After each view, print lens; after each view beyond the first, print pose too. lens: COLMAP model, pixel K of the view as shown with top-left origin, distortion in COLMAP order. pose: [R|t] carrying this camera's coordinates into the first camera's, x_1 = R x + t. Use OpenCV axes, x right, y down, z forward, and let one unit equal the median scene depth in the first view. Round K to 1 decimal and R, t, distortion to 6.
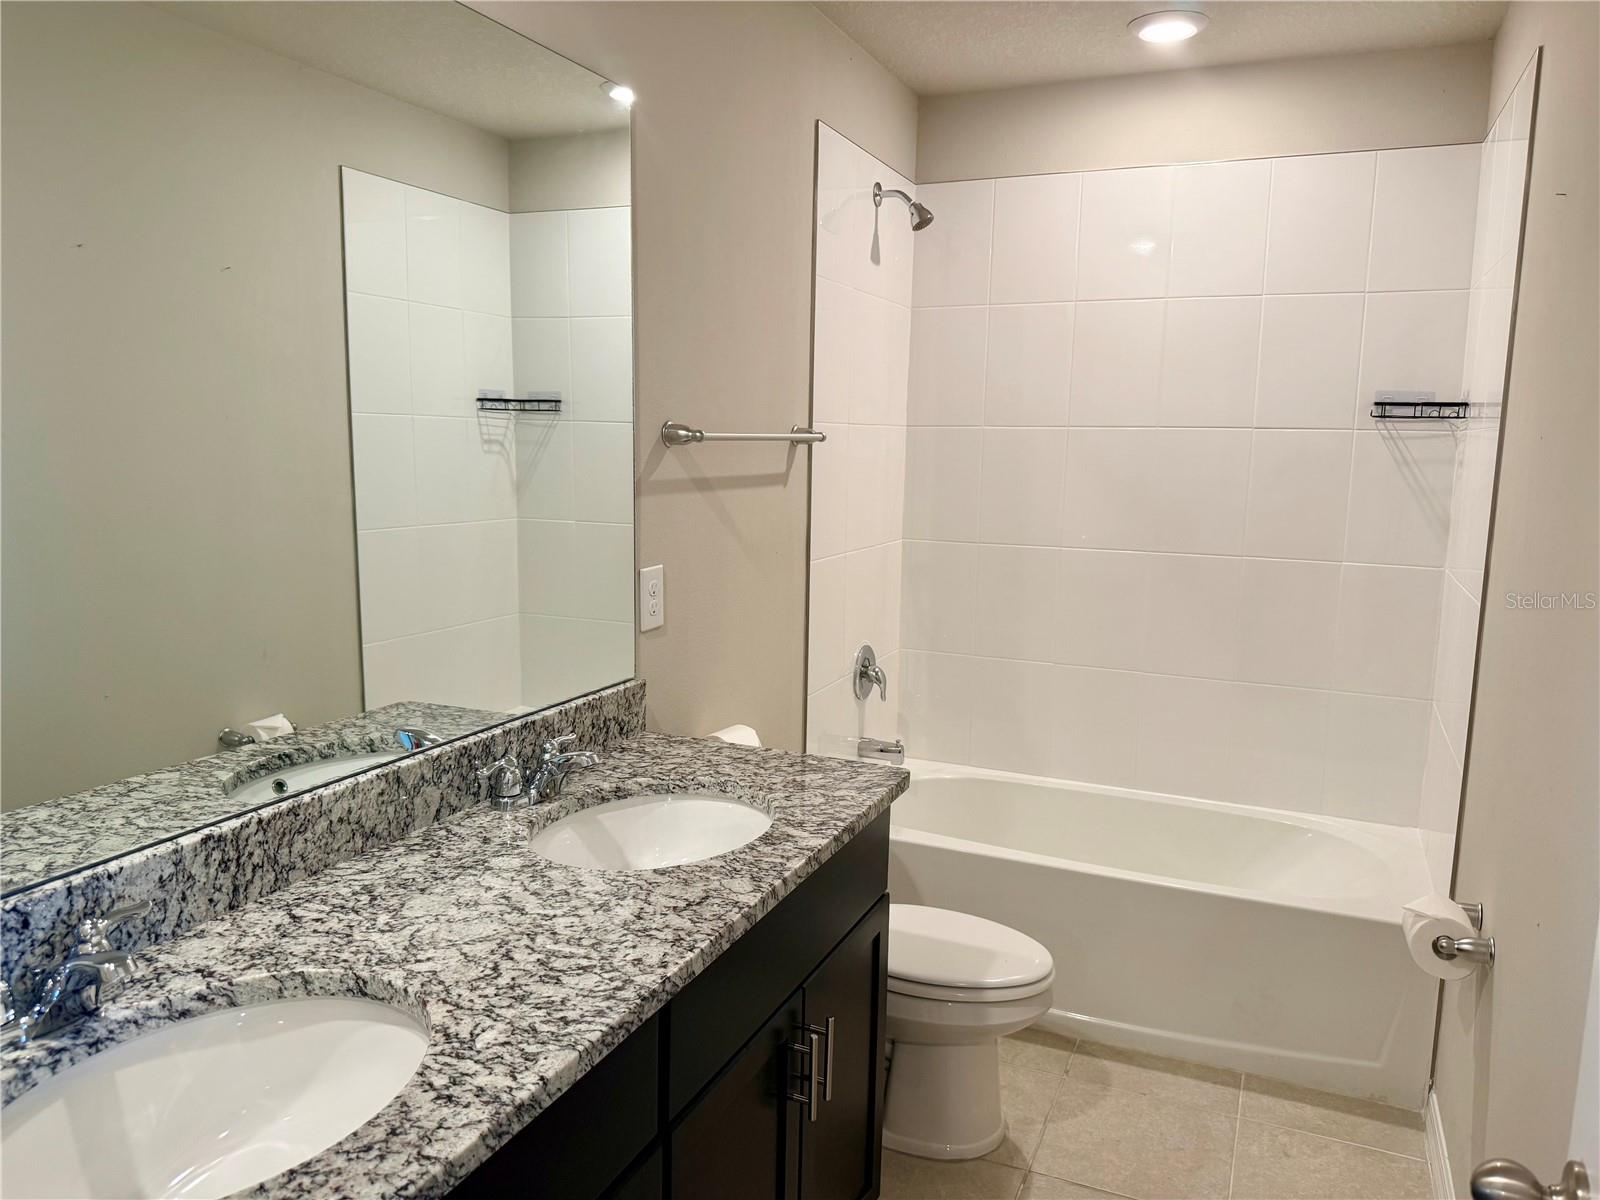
lens RADIAL K [[1177.3, 0, 796.2], [0, 1177.3, 593.9], [0, 0, 1]] dist [0.062726, -0.043705]
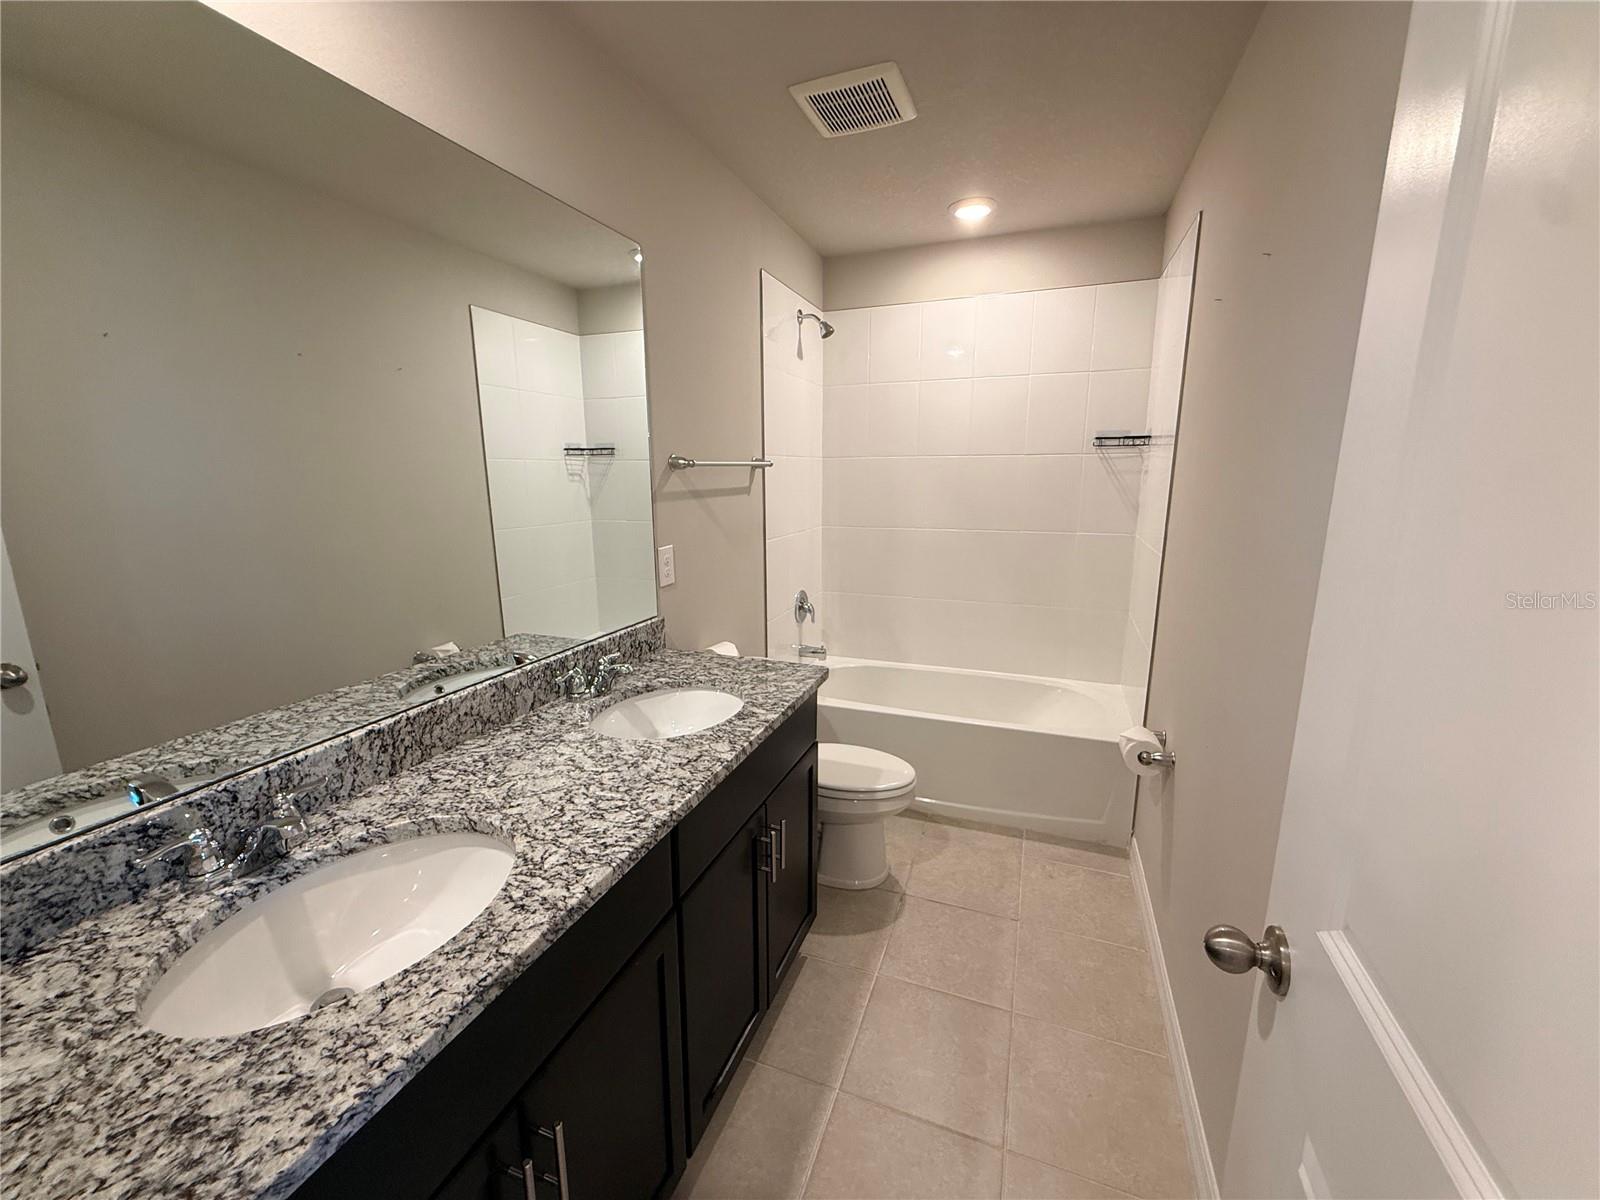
lens RADIAL K [[638.4, 0, 793.9], [0, 638.4, 593.3], [0, 0, 1]] dist [-0.003277, -0.000049]
pose [[0.998710, -0.031906, 0.039510, 0.017384], [0.029804, 0.998166, 0.052696, 0.000208], [-0.041119, -0.051450, 0.997829, 0.131305]]
